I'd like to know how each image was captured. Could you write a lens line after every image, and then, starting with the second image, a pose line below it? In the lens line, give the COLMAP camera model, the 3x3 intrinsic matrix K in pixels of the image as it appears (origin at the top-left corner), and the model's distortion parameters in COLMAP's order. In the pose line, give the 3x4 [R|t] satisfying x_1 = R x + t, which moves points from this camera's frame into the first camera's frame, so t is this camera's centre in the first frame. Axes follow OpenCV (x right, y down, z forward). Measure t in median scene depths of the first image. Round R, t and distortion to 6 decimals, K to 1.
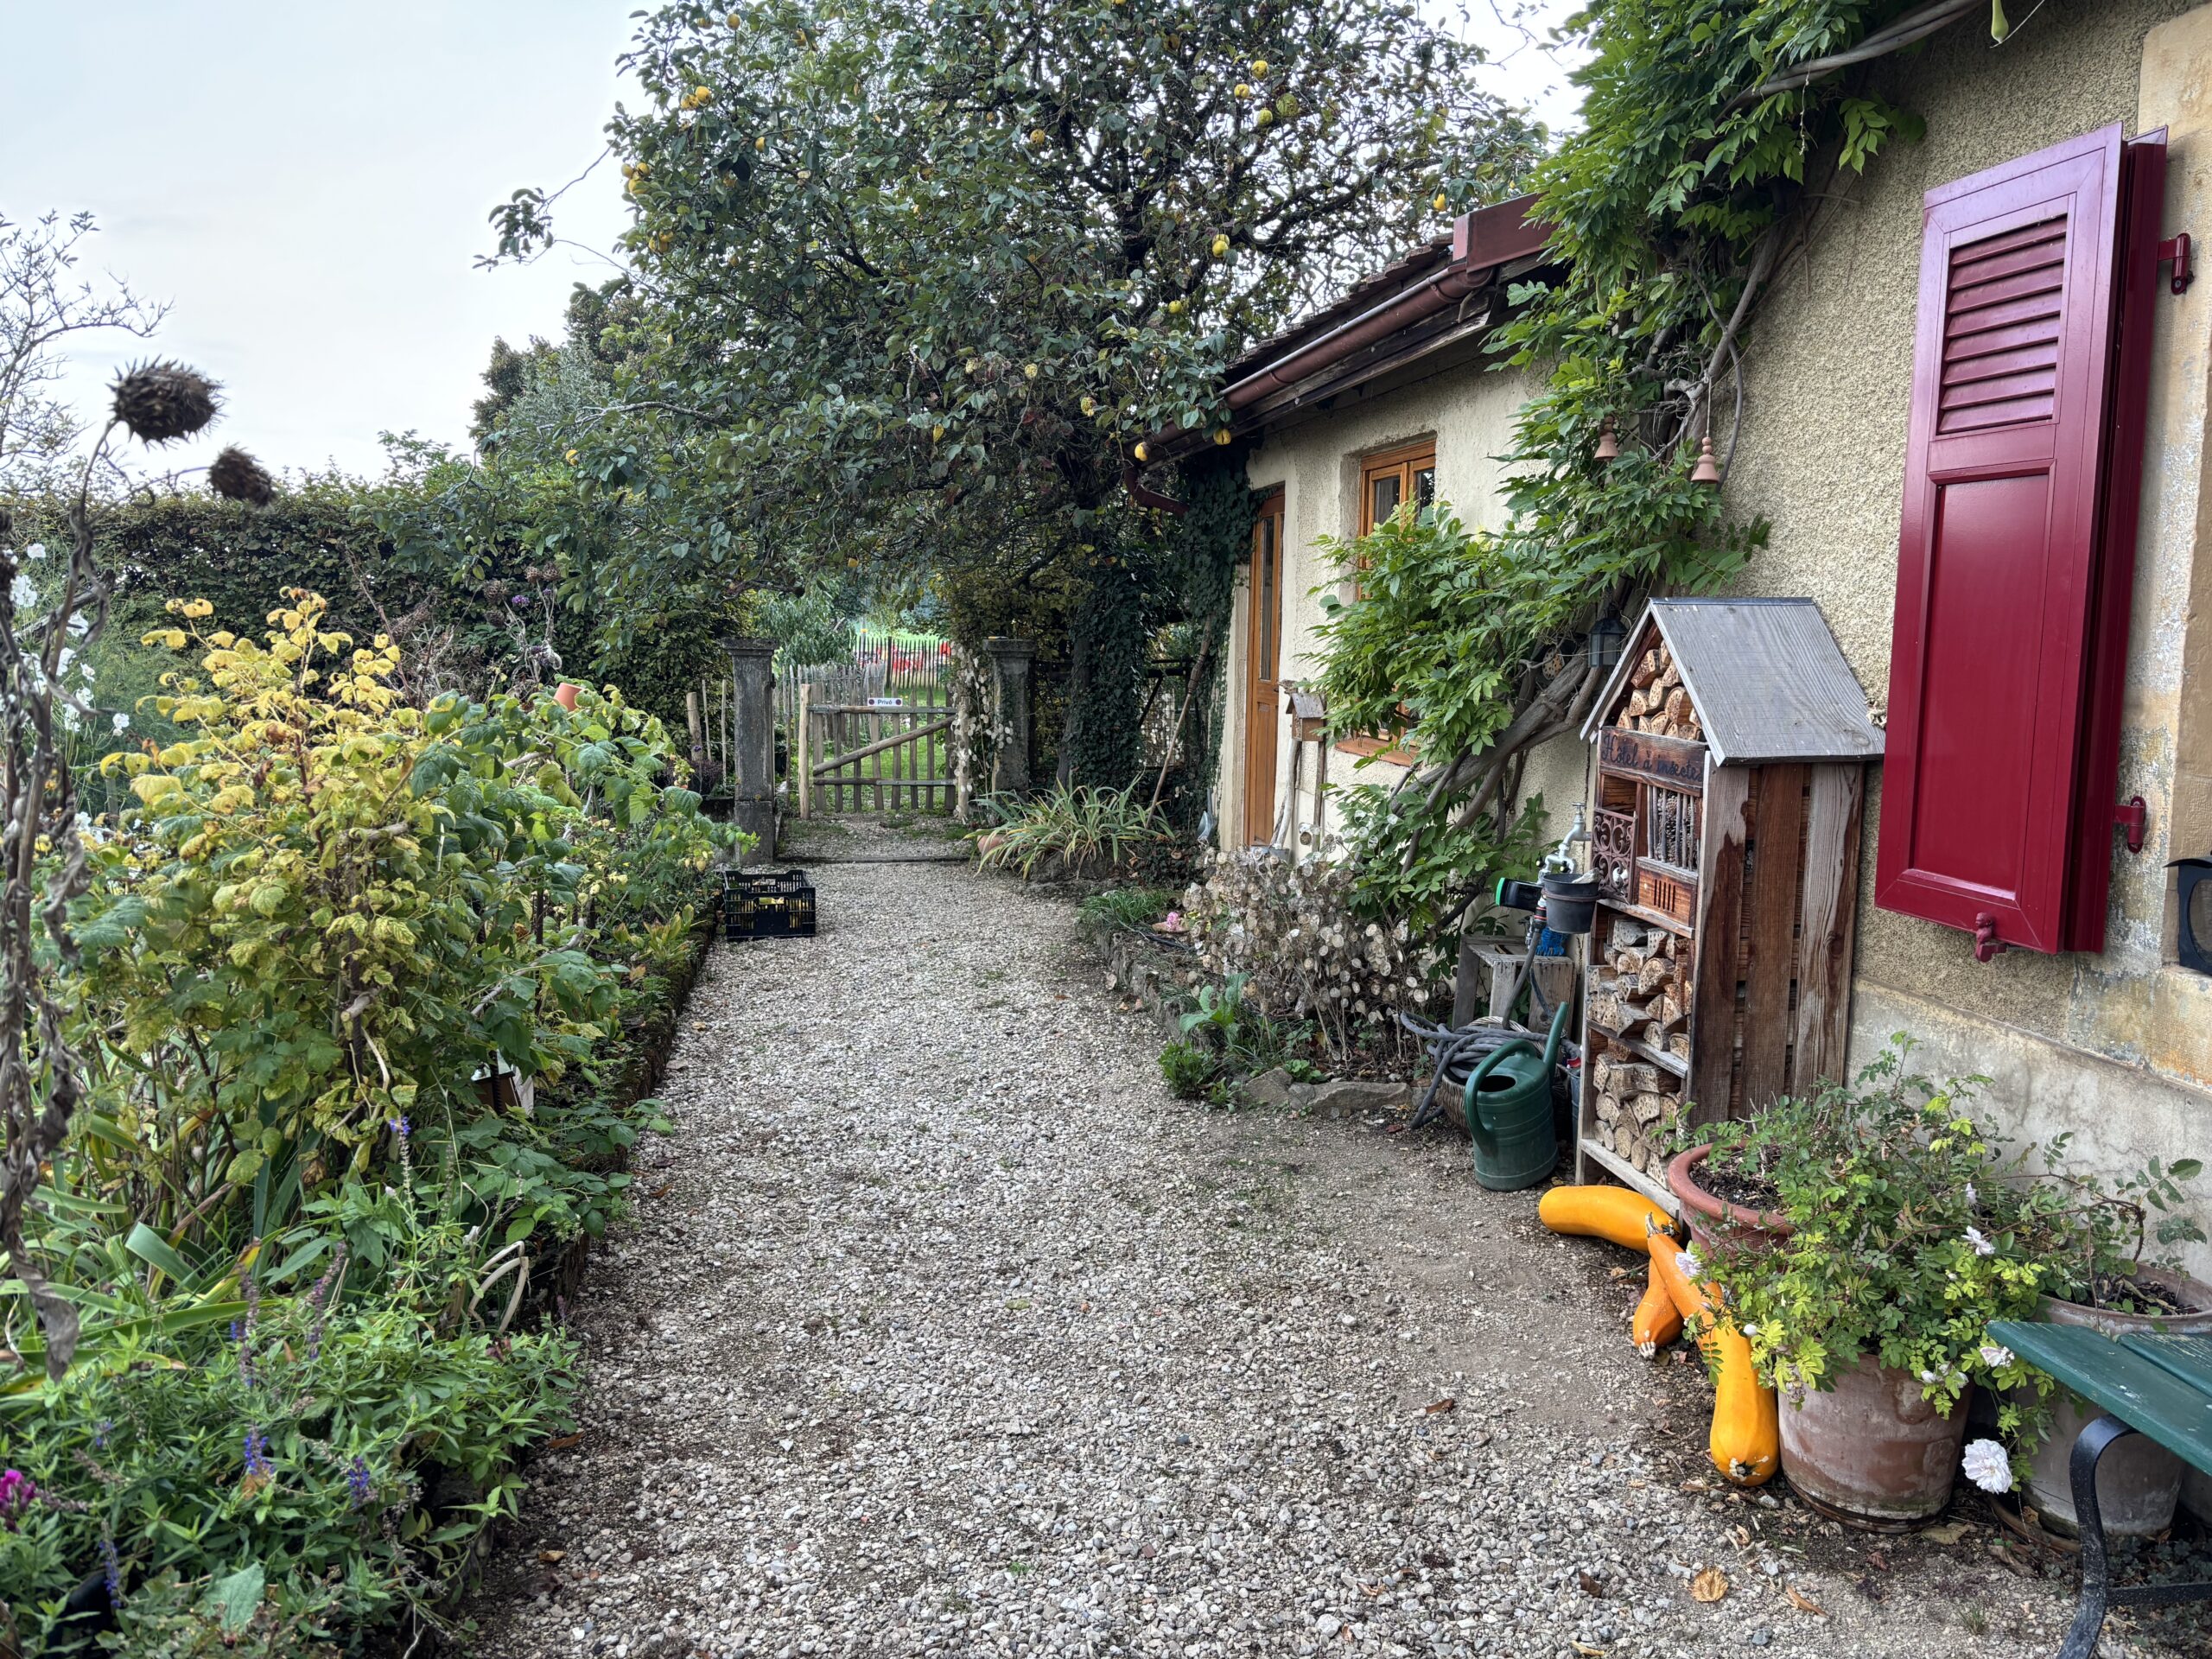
lens RADIAL K [[1659.6, 0, 1106.3], [0, 1659.6, 826.7], [0, 0, 1]] dist [0.022829, -0.020884]
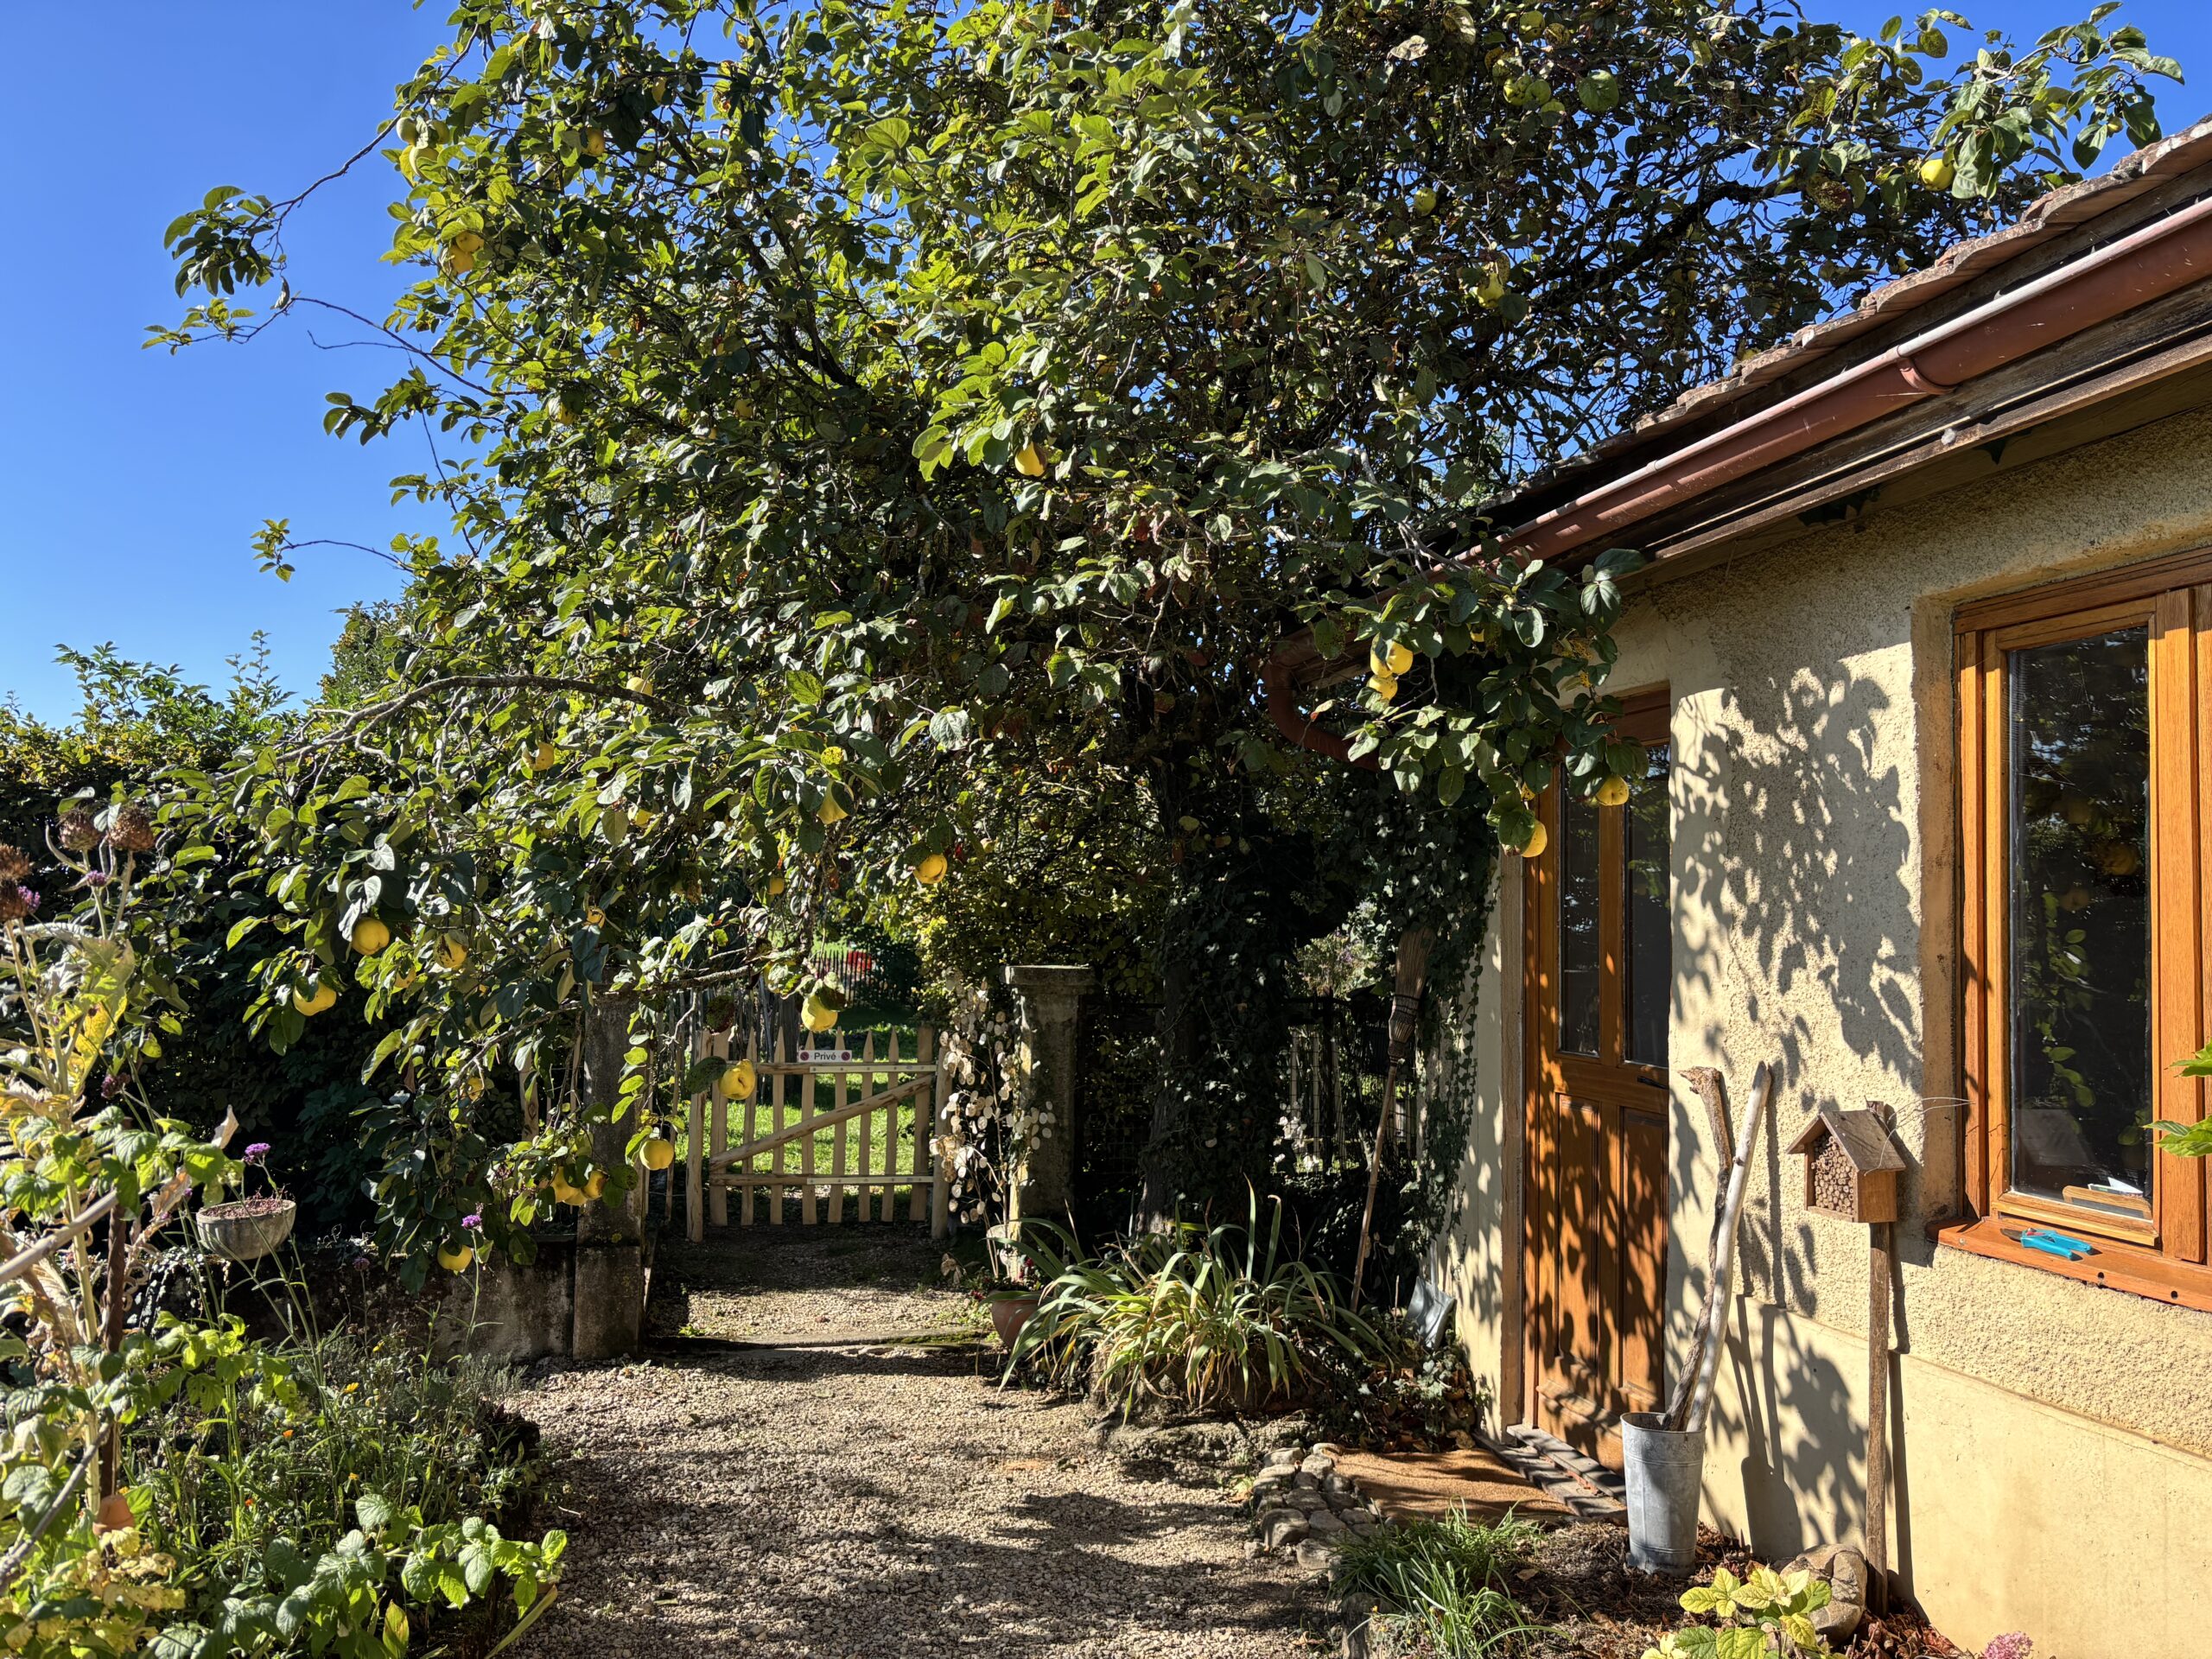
lens RADIAL K [[1659.6, 0, 1104.3], [0, 1659.6, 829.6], [0, 0, 1]] dist [0.022829, -0.020884]
pose [[0.993755, 0.002585, 0.111553, -0.104704], [0.014217, 0.988651, -0.149554, -0.070641], [-0.110674, 0.150206, 0.982441, 0.396048]]
